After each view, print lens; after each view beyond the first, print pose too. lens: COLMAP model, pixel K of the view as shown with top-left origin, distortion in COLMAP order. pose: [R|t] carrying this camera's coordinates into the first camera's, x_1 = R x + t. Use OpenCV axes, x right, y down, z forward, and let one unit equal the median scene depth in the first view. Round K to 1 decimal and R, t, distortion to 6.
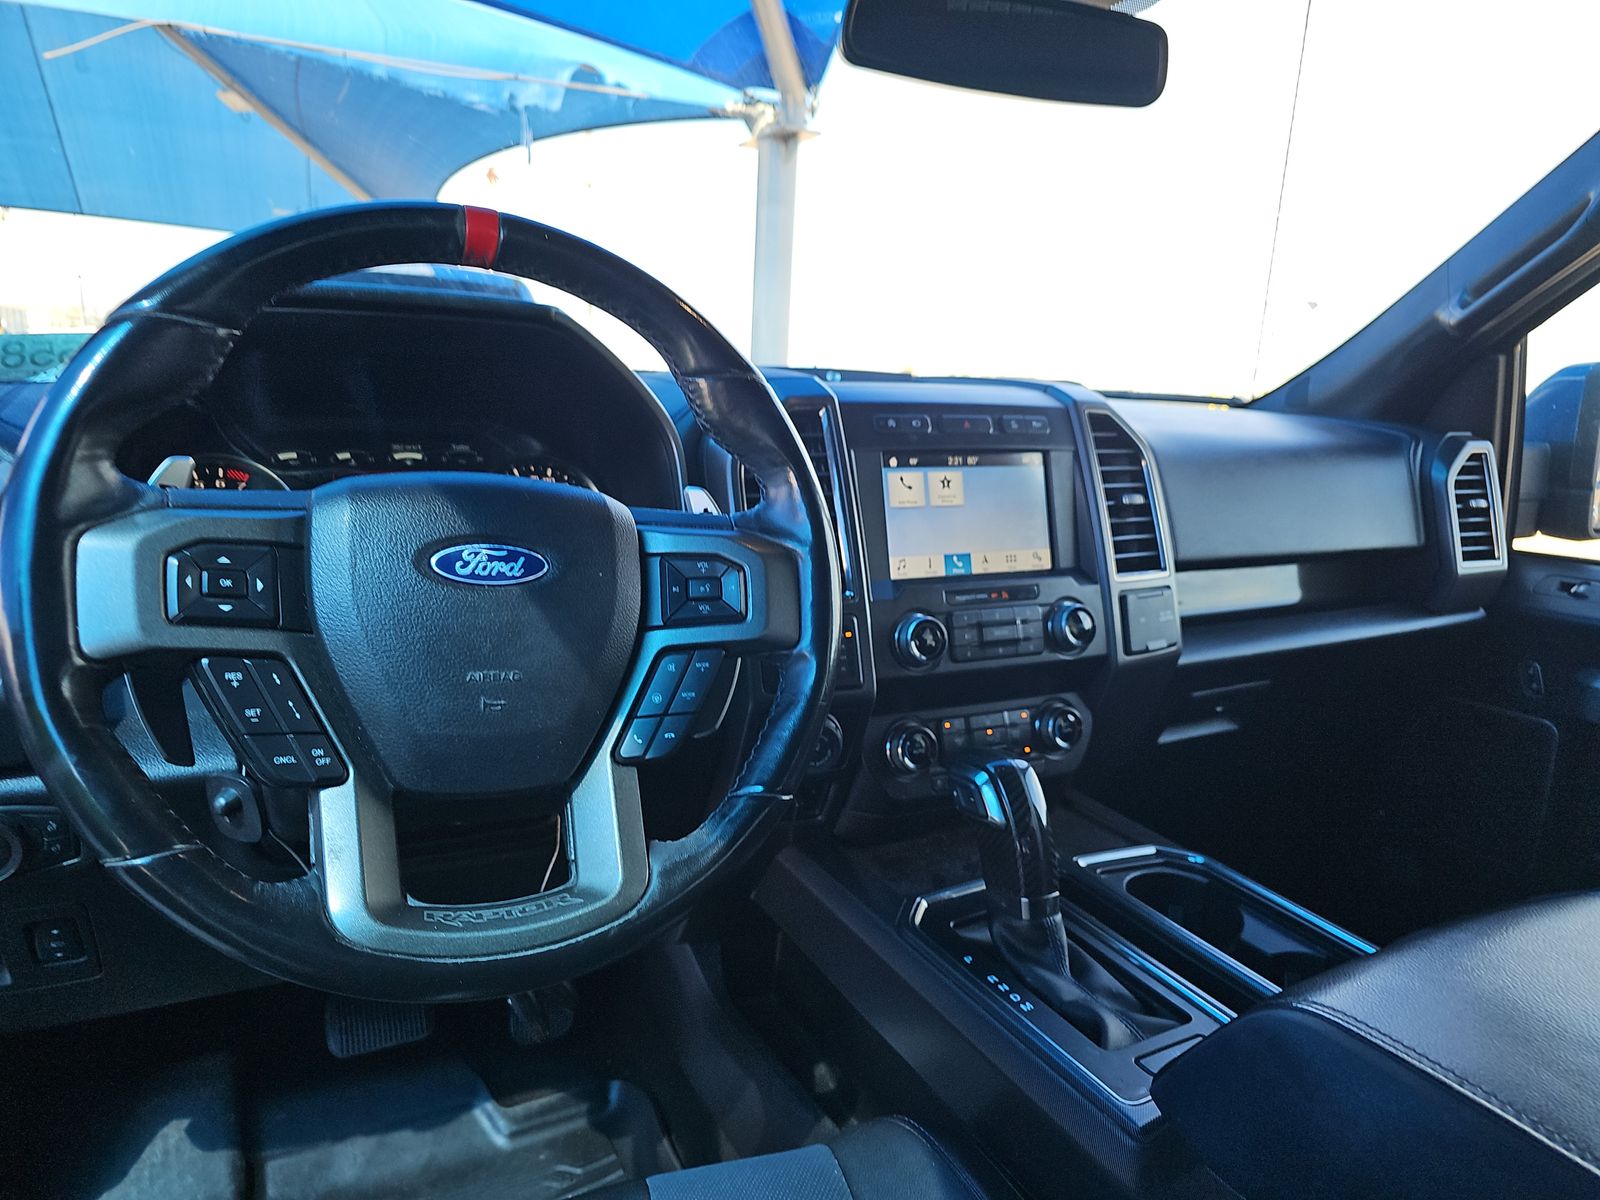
lens RADIAL K [[1070.9, 0, 807.8], [0, 1070.9, 609.6], [0, 0, 1]] dist [0.035926, -0.026203]
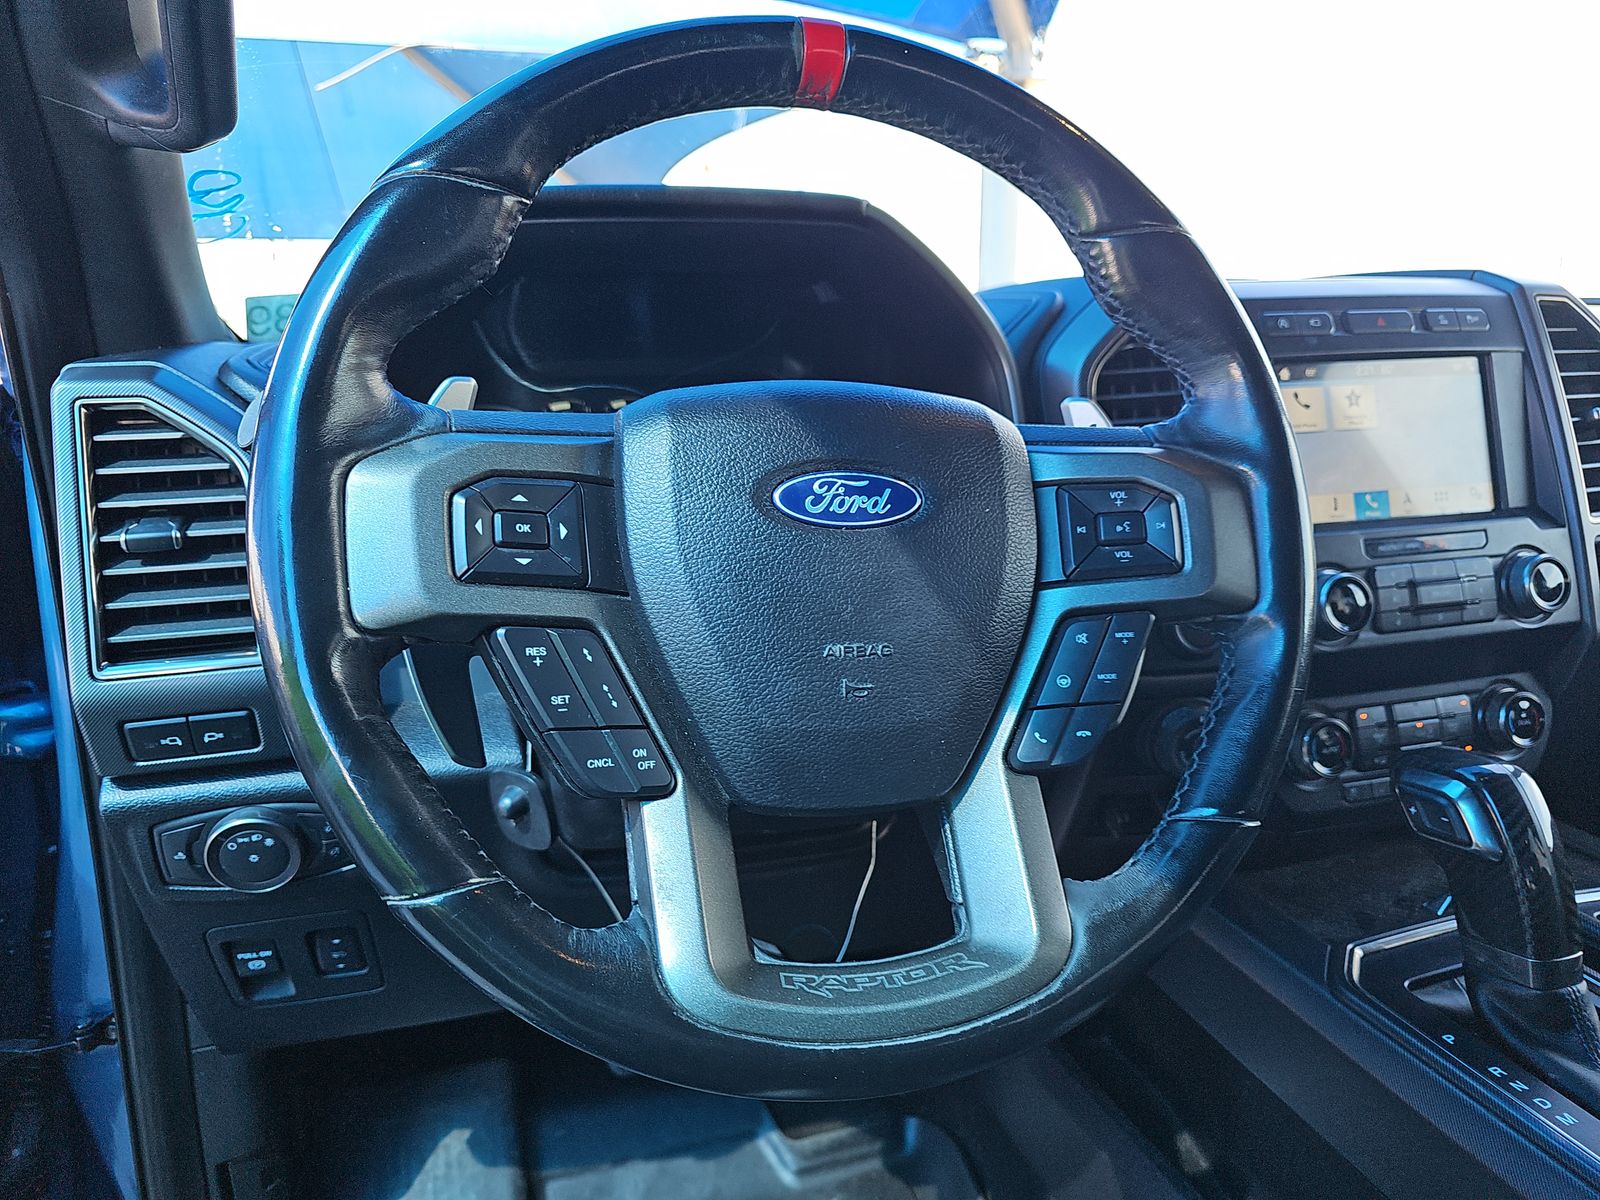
lens RADIAL K [[1077.6, 0, 800.0], [0, 1077.6, 600.0], [0, 0, 1]] dist [0.059425, -0.064783]
pose [[0.978845, -0.017262, -0.203876, -0.157116], [0.018905, 0.999803, 0.006115, 0.019525], [0.203730, -0.009840, 0.978978, 0.238849]]
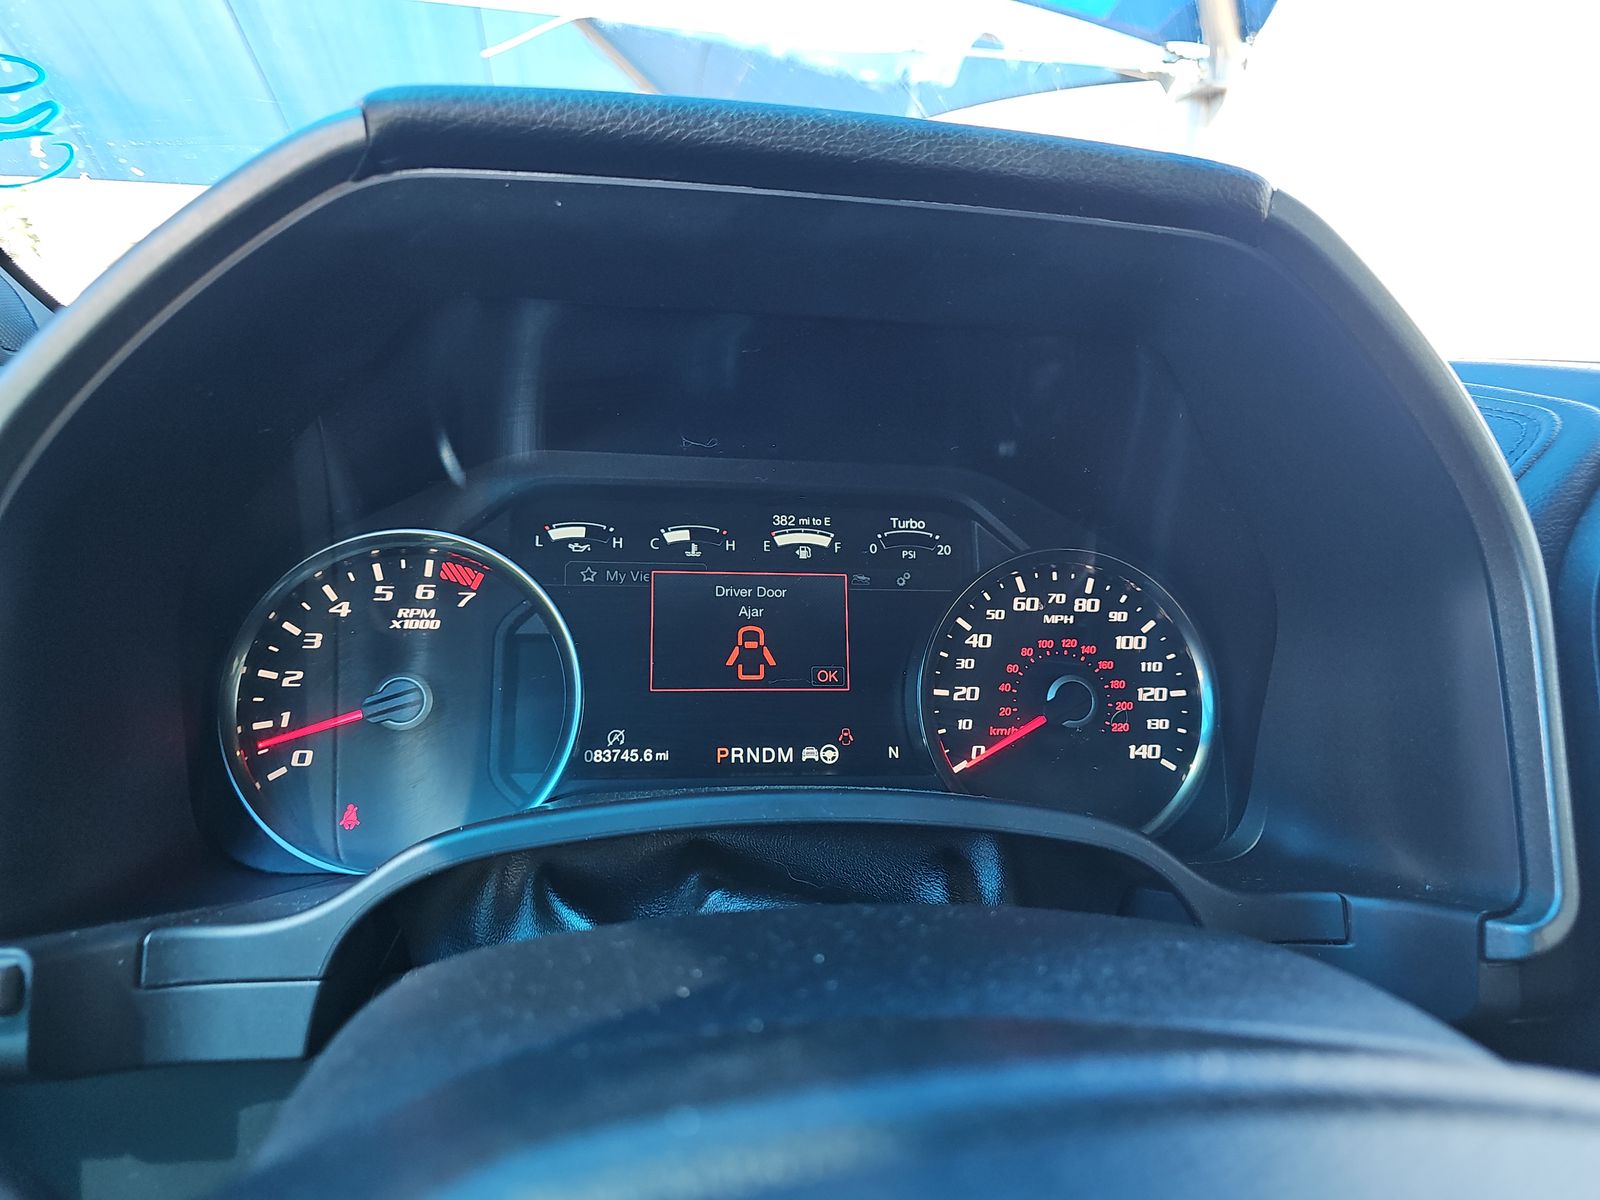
lens RADIAL K [[1070.9, 0, 807.8], [0, 1070.9, 609.6], [0, 0, 1]] dist [0.035926, -0.026203]
pose [[0.950243, 0.089759, -0.298298, -0.328233], [-0.087837, 0.995937, 0.019872, -0.175532], [0.298870, 0.007319, 0.954266, 0.801907]]
